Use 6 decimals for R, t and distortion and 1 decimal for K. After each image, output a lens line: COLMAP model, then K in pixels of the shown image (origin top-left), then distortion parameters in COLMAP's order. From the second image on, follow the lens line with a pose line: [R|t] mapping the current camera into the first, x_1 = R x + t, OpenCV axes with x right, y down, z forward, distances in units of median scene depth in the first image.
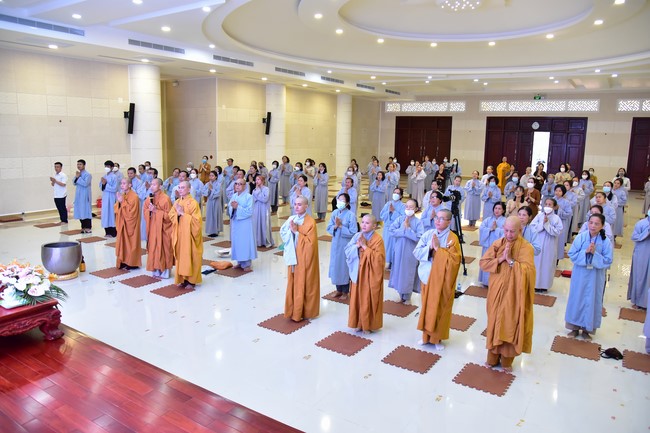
lens RADIAL K [[481.5, 0, 326.6], [0, 481.5, 214.3], [0, 0, 1]] dist [-0.044912, -0.000013]
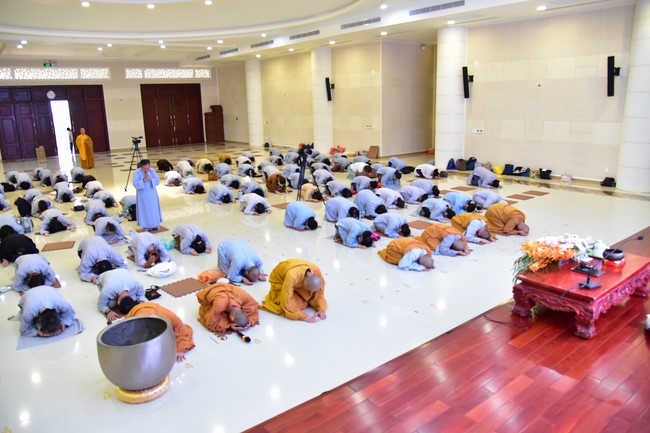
lens RADIAL K [[480.5, 0, 325.0], [0, 480.5, 216.5], [0, 0, 1]] dist [-0.039911, -0.000178]
pose [[0.309648, -0.250800, 0.917179, -0.380941], [0.188360, 0.961651, 0.199368, -0.048834], [-0.932008, 0.111026, 0.345014, 0.249722]]
